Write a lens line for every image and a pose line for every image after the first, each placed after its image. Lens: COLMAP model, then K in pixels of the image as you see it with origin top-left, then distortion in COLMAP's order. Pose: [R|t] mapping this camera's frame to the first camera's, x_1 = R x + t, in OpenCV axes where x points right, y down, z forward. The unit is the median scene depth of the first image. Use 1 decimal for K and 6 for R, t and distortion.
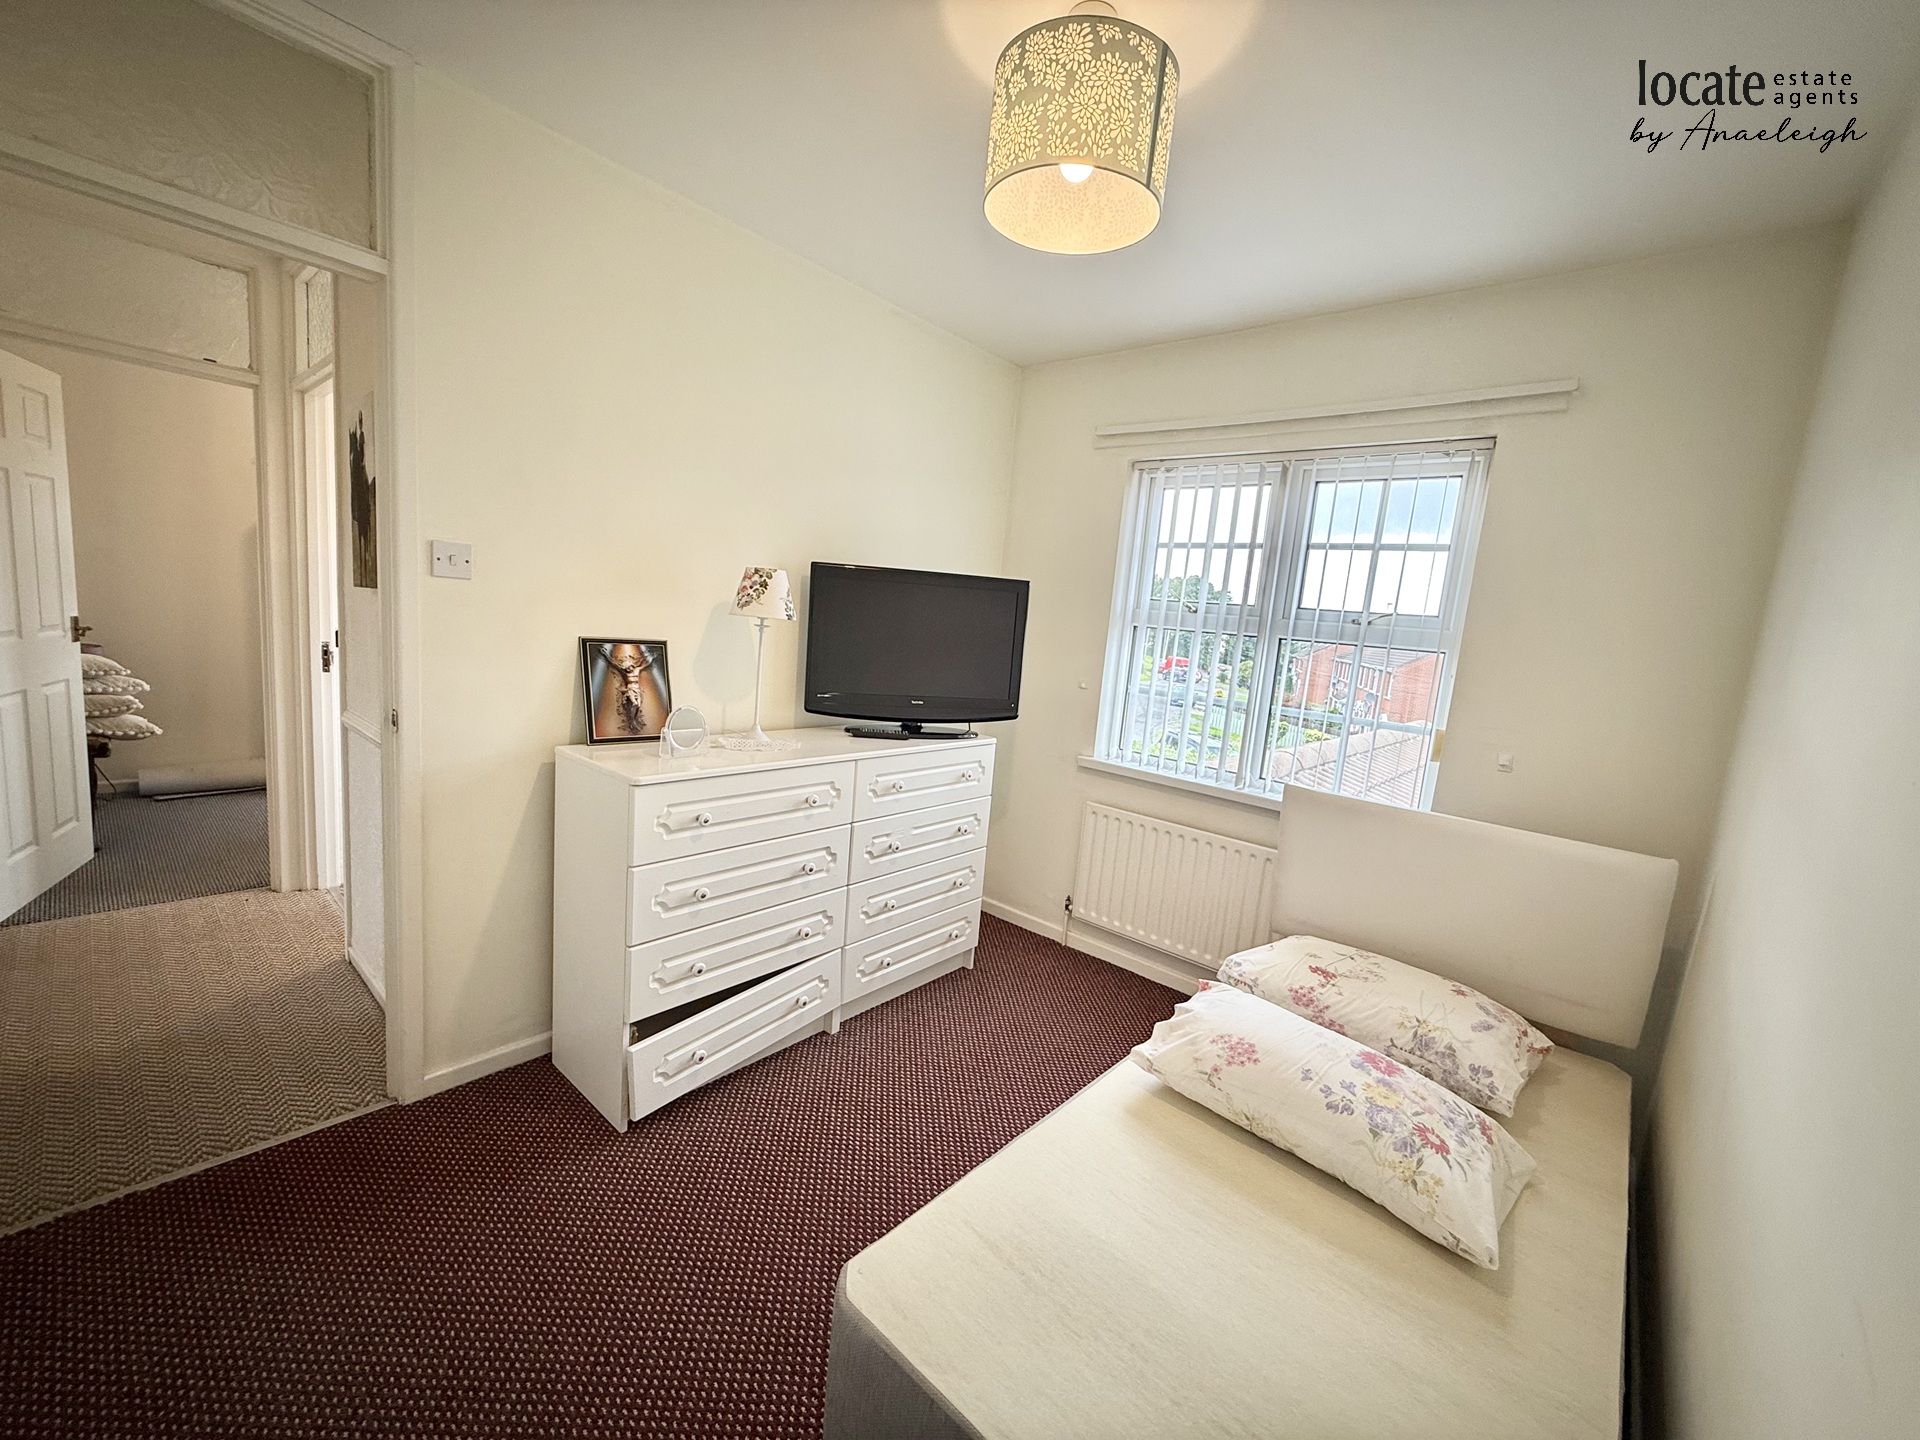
lens RADIAL K [[761.1, 0, 952.6], [0, 761.1, 721.7], [0, 0, 1]] dist [-0.000408, -0.000278]
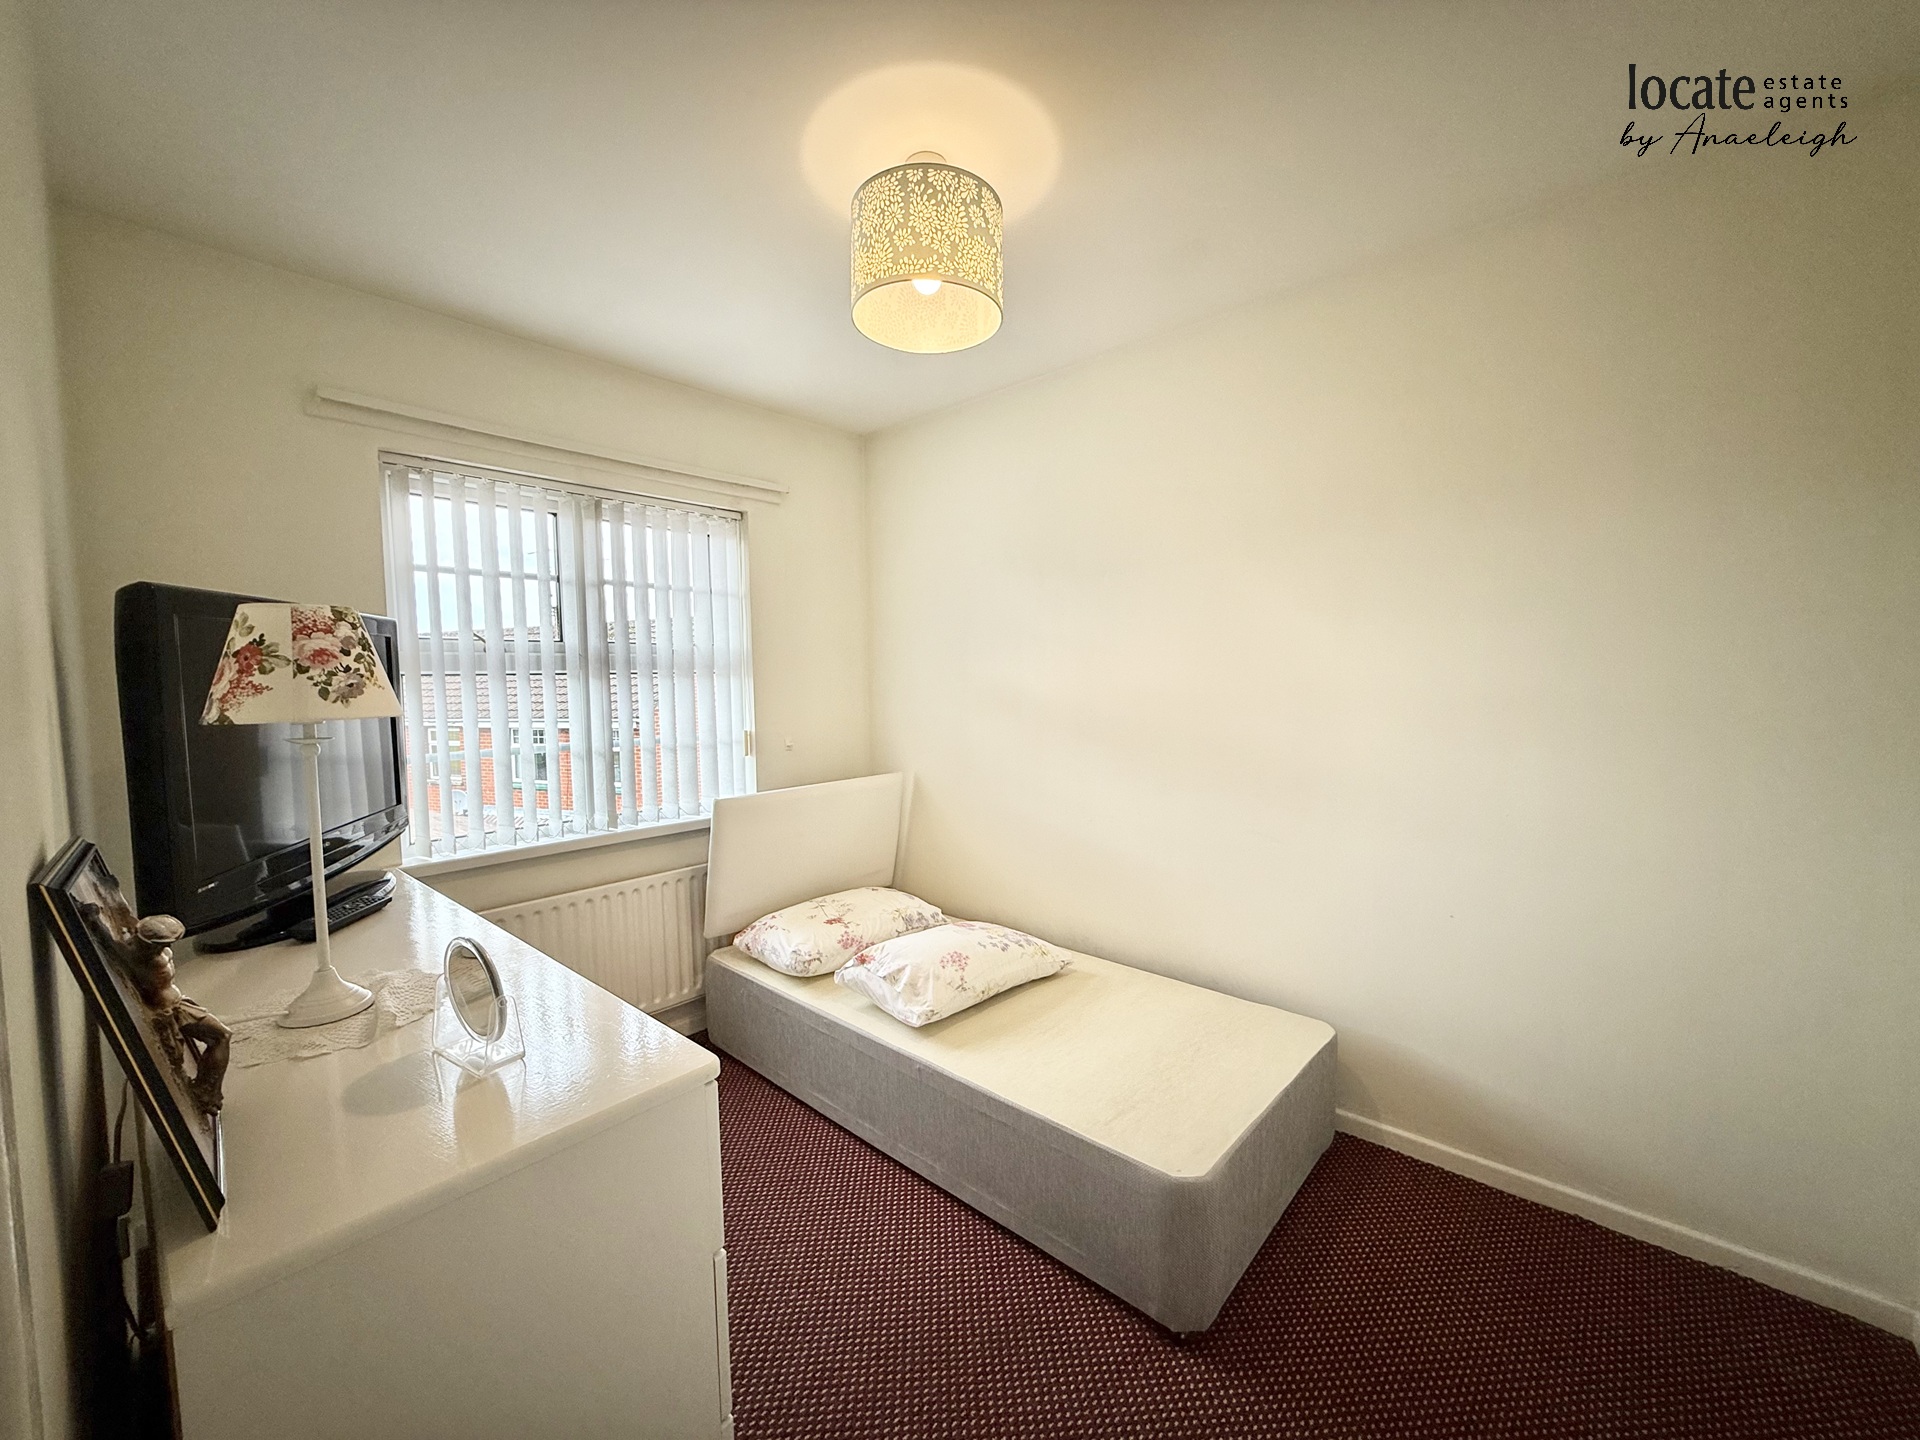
lens RADIAL K [[761.1, 0, 952.6], [0, 761.1, 721.7], [0, 0, 1]] dist [-0.000408, -0.000278]
pose [[0.017916, -0.147827, 0.988851, -0.732249], [0.161045, 0.976523, 0.143066, -0.153459], [-0.986785, 0.156686, 0.041302, 0.681905]]
